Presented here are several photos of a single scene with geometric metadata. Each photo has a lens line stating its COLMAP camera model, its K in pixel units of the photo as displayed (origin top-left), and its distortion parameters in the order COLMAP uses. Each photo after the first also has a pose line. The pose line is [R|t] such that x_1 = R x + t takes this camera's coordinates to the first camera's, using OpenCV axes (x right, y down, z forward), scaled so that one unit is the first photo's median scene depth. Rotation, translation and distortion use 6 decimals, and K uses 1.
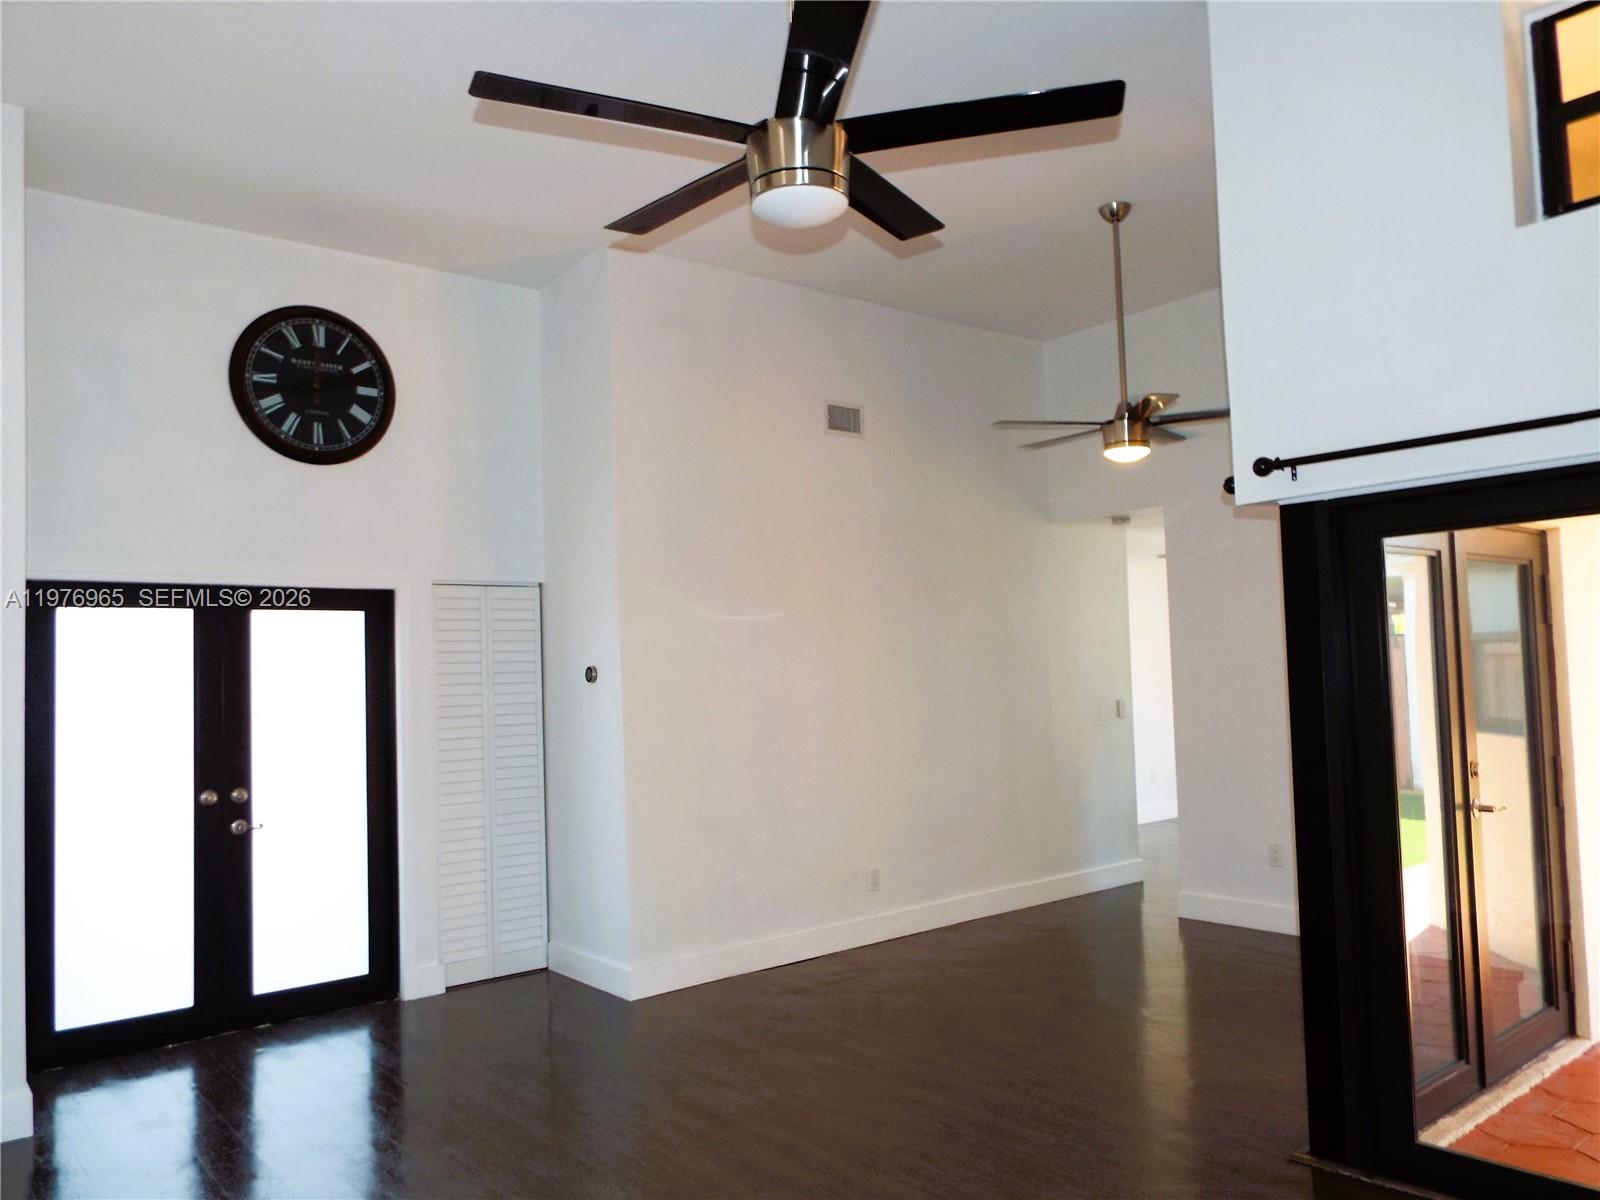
lens RADIAL K [[1172.3, 0, 805.2], [0, 1172.3, 620.5], [0, 0, 1]] dist [-0.006661, -0.002988]
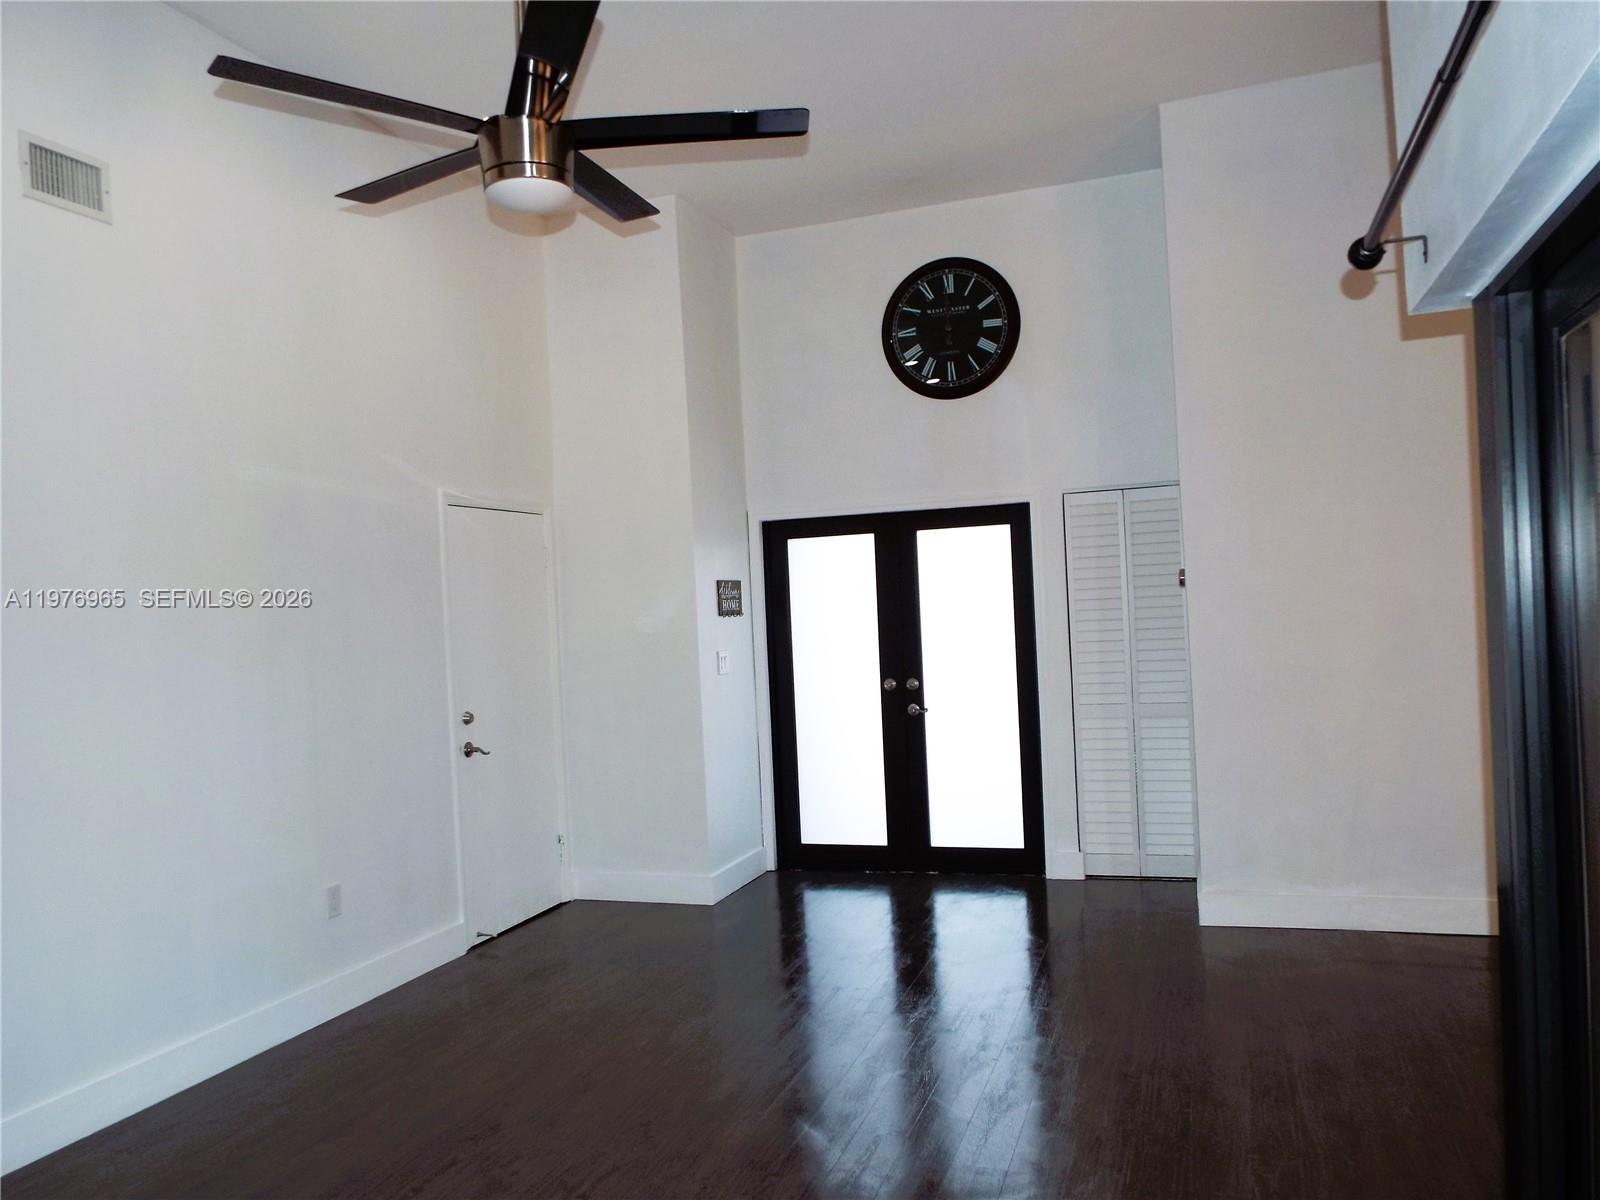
lens RADIAL K [[1176.2, 0, 808.0], [0, 1176.2, 616.8], [0, 0, 1]] dist [-0.004579, 0.004755]
pose [[0.518762, 0.014751, -0.854792, 0.496010], [0.071192, 0.995633, 0.060387, -0.001338], [0.851949, -0.092181, 0.515446, 0.274542]]
